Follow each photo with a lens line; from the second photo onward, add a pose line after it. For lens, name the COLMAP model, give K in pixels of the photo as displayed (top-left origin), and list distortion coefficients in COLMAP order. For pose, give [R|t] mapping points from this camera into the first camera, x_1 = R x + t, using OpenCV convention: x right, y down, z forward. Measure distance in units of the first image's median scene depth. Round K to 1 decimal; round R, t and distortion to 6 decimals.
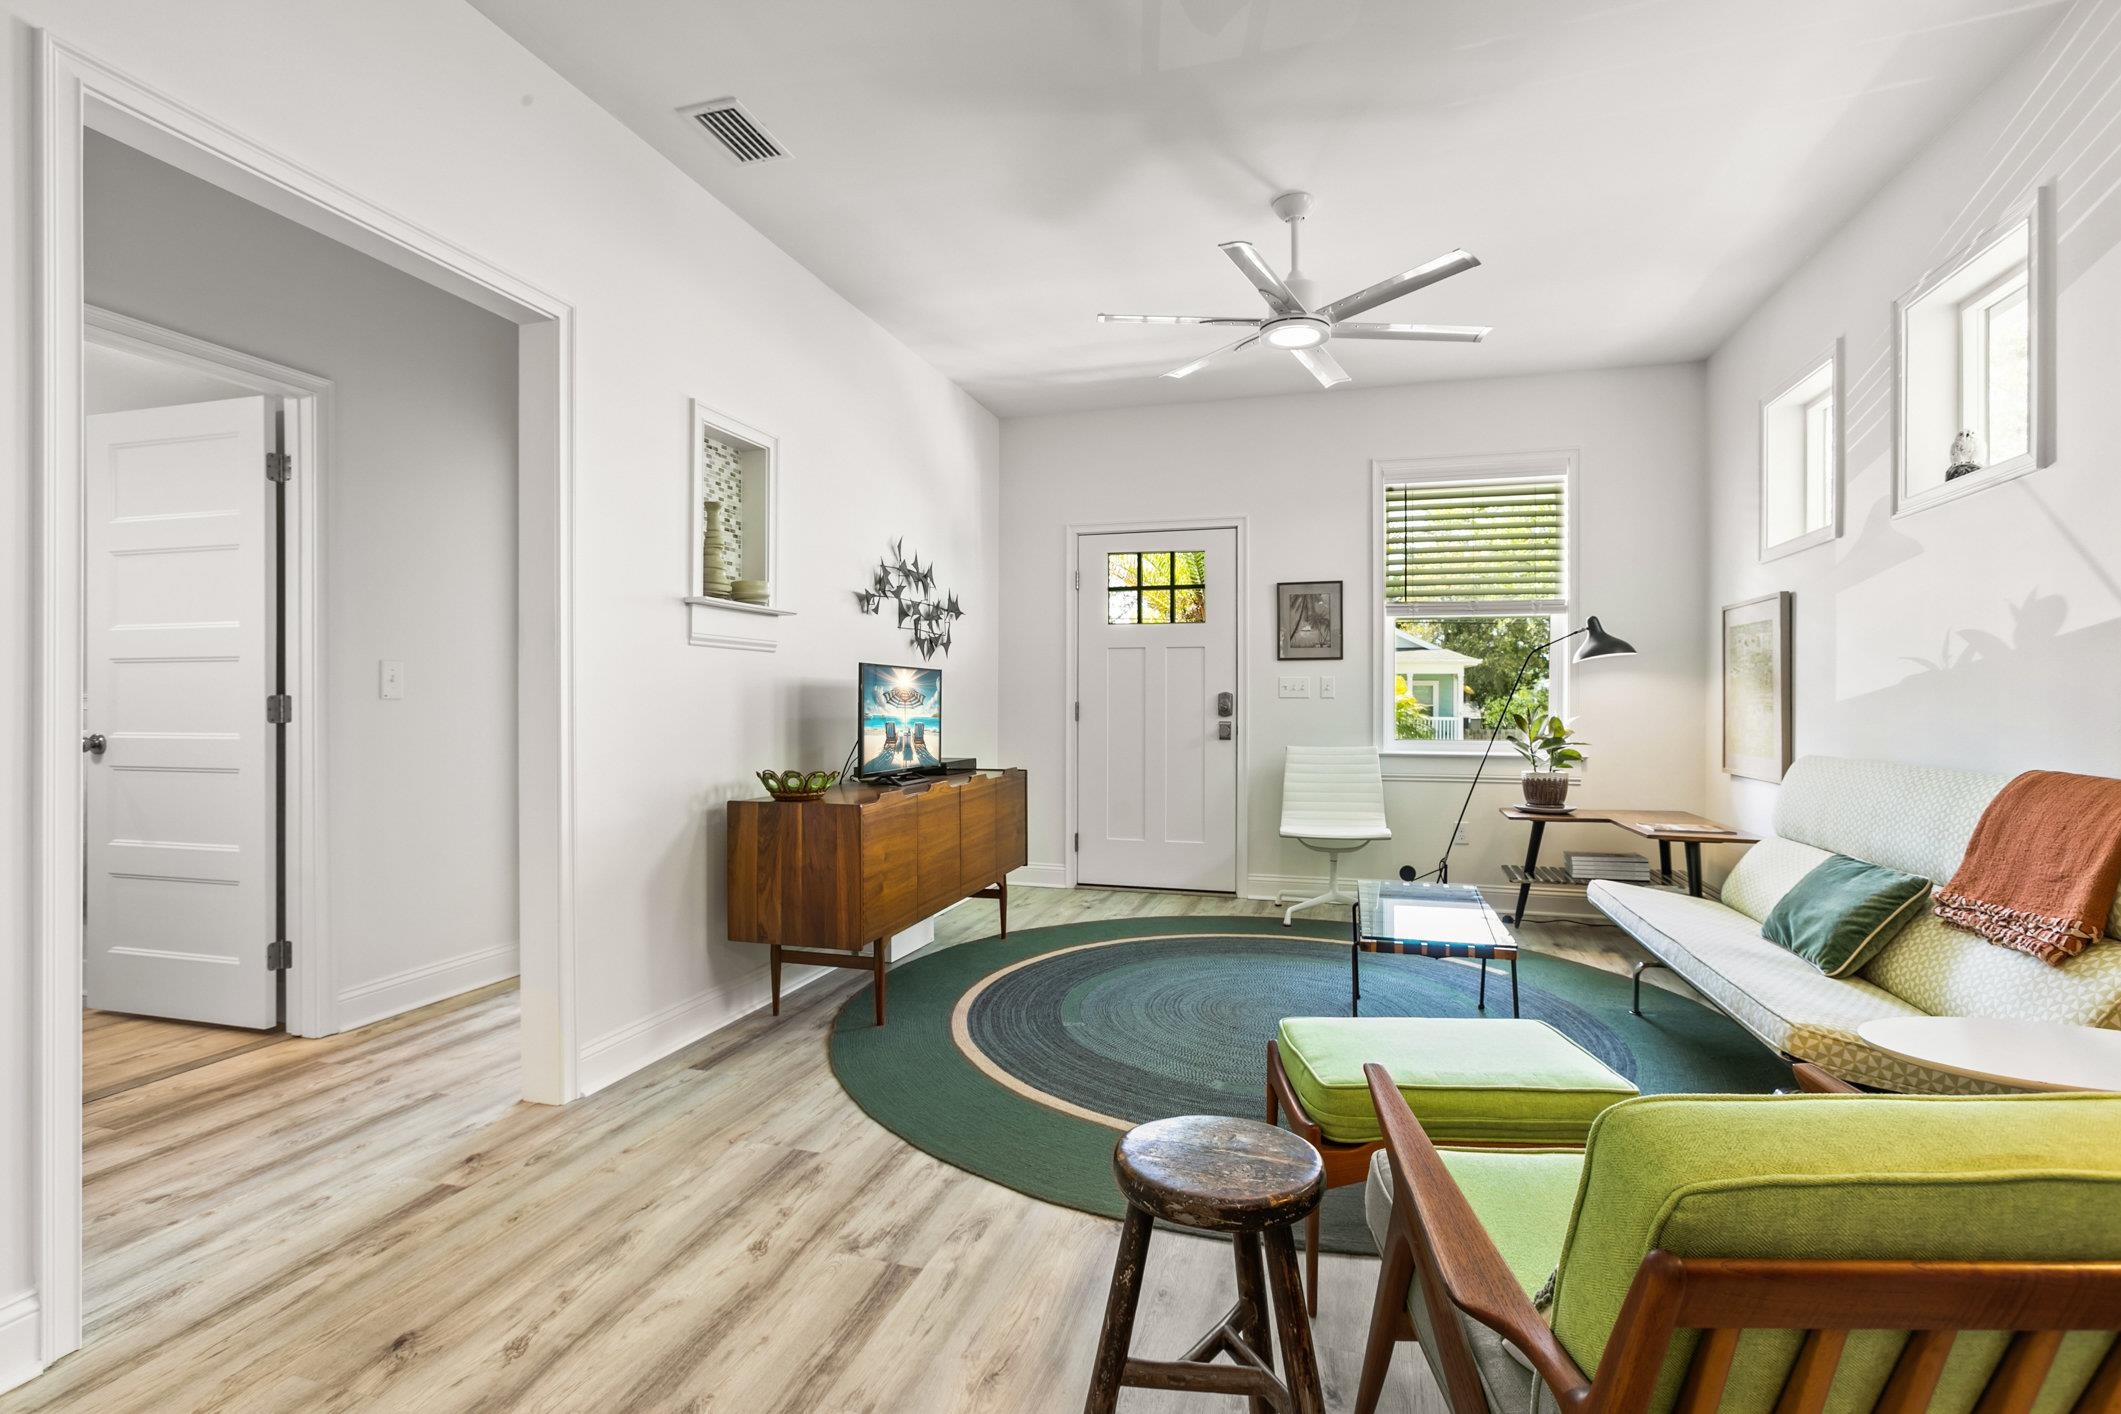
lens RADIAL K [[966.9, 0, 1070.1], [0, 966.9, 703.7], [0, 0, 1]] dist [-0.002549, 0.000963]
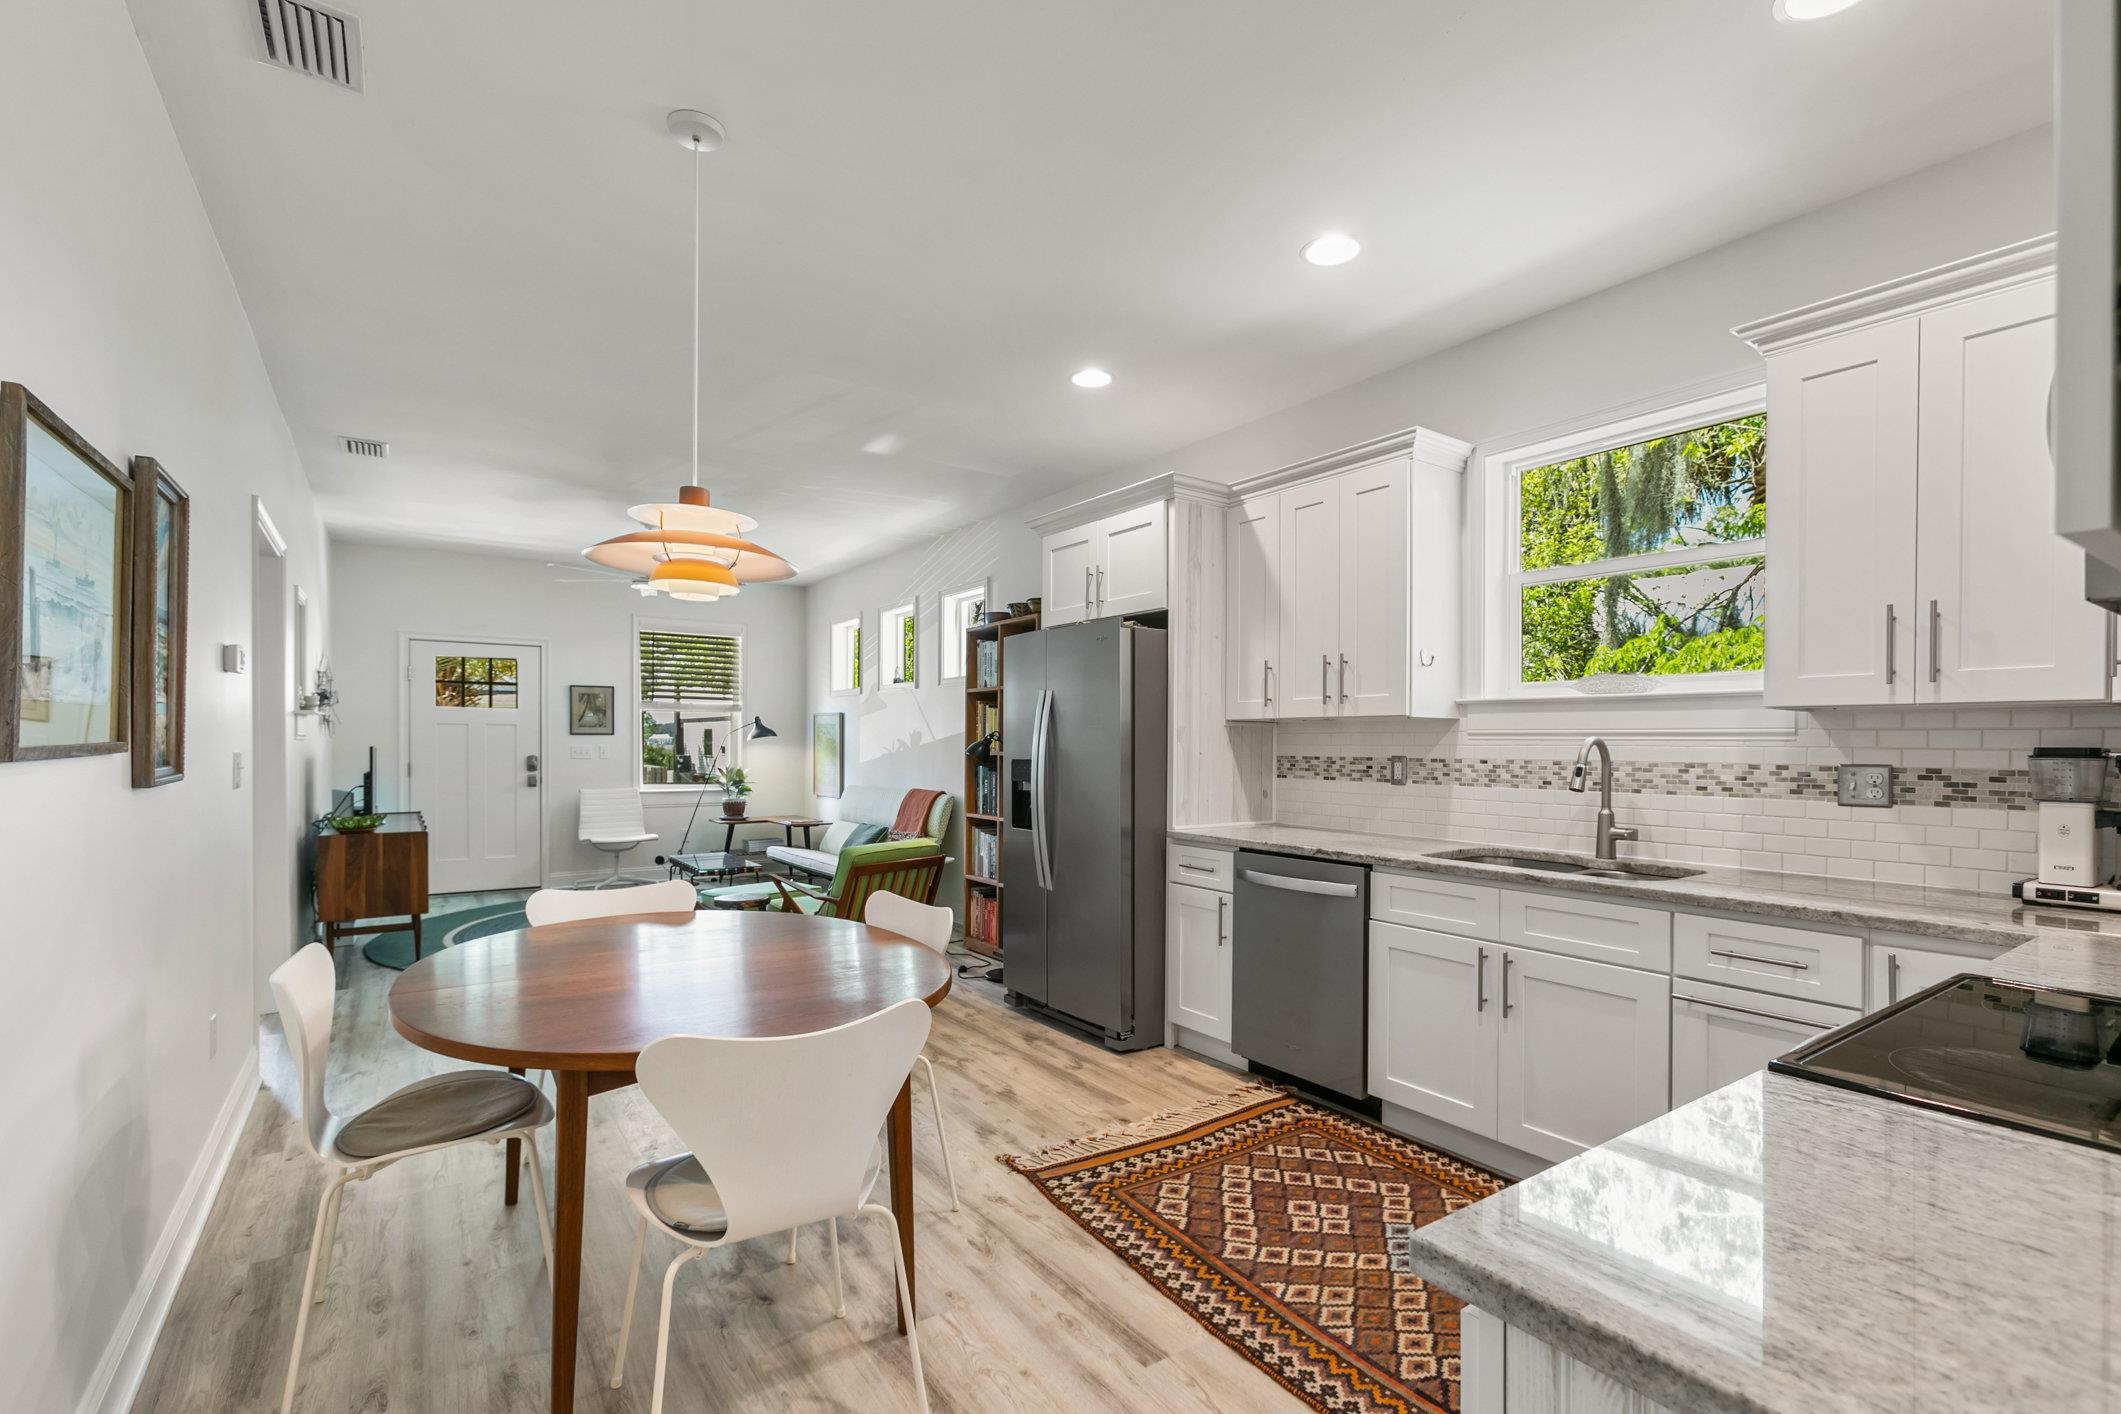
lens RADIAL K [[966.9, 0, 1071.5], [0, 966.9, 751.6], [0, 0, 1]] dist [-0.002549, 0.000963]
pose [[0.616521, -0.005327, 0.787320, -0.592678], [-0.005730, 0.999920, 0.011253, -0.045824], [-0.787317, -0.011449, 0.616442, -0.686855]]
